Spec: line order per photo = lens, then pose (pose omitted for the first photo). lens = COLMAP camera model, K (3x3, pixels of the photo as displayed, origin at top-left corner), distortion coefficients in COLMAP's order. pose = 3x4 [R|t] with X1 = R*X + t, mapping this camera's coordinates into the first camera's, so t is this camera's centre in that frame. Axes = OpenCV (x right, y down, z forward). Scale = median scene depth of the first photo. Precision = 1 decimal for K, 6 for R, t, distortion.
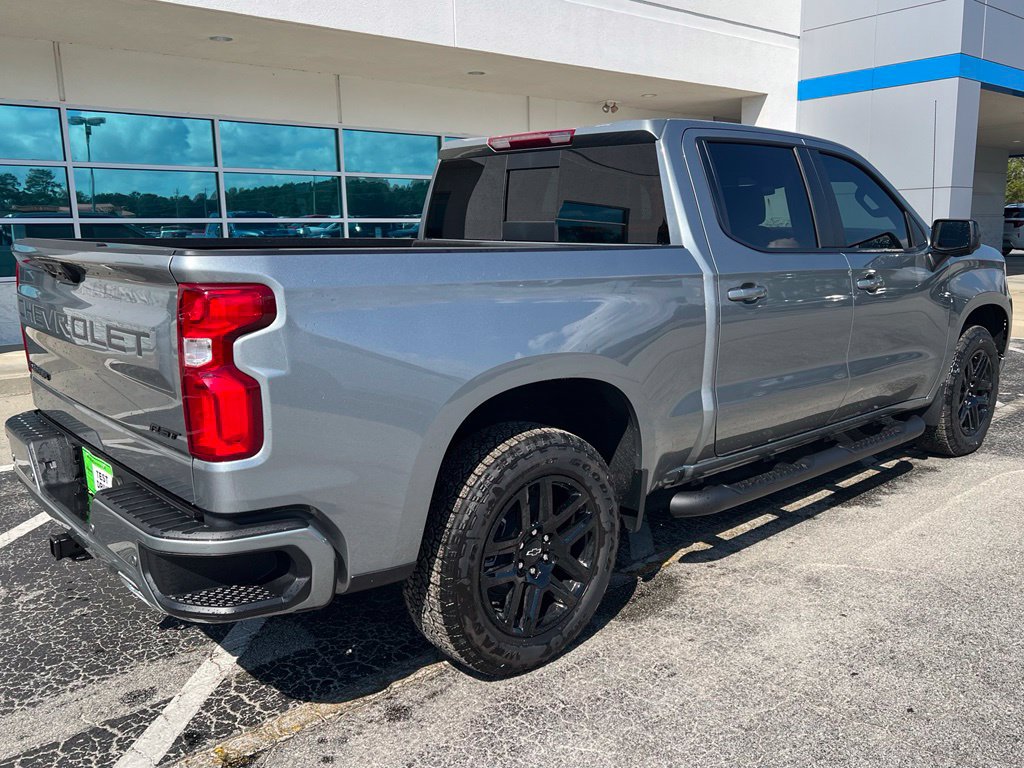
lens RADIAL K [[892.0, 0, 512.1], [0, 892.0, 373.7], [0, 0, 1]] dist [0.034311, -0.002965]
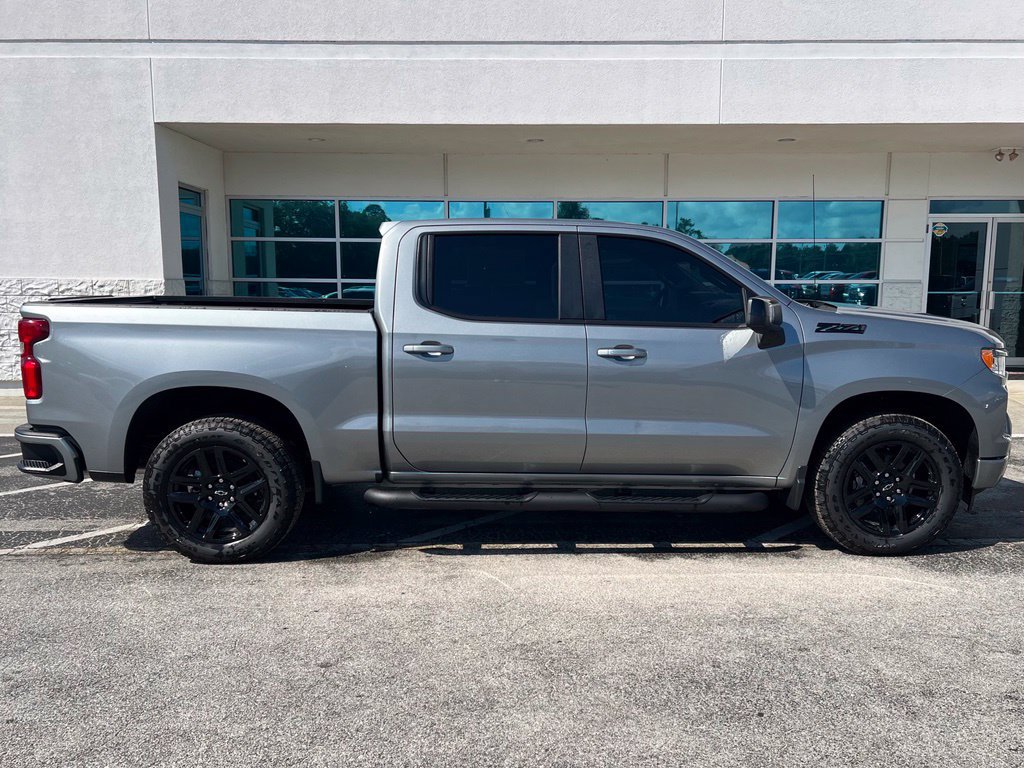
lens RADIAL K [[930.7, 0, 510.9], [0, 930.7, 392.3], [0, 0, 1]] dist [0.065540, -0.033415]
pose [[0.725472, 0.096693, -0.681425, 1.199314], [-0.124696, 0.992162, 0.008029, -0.048077], [0.676861, 0.079147, 0.731844, 0.065671]]
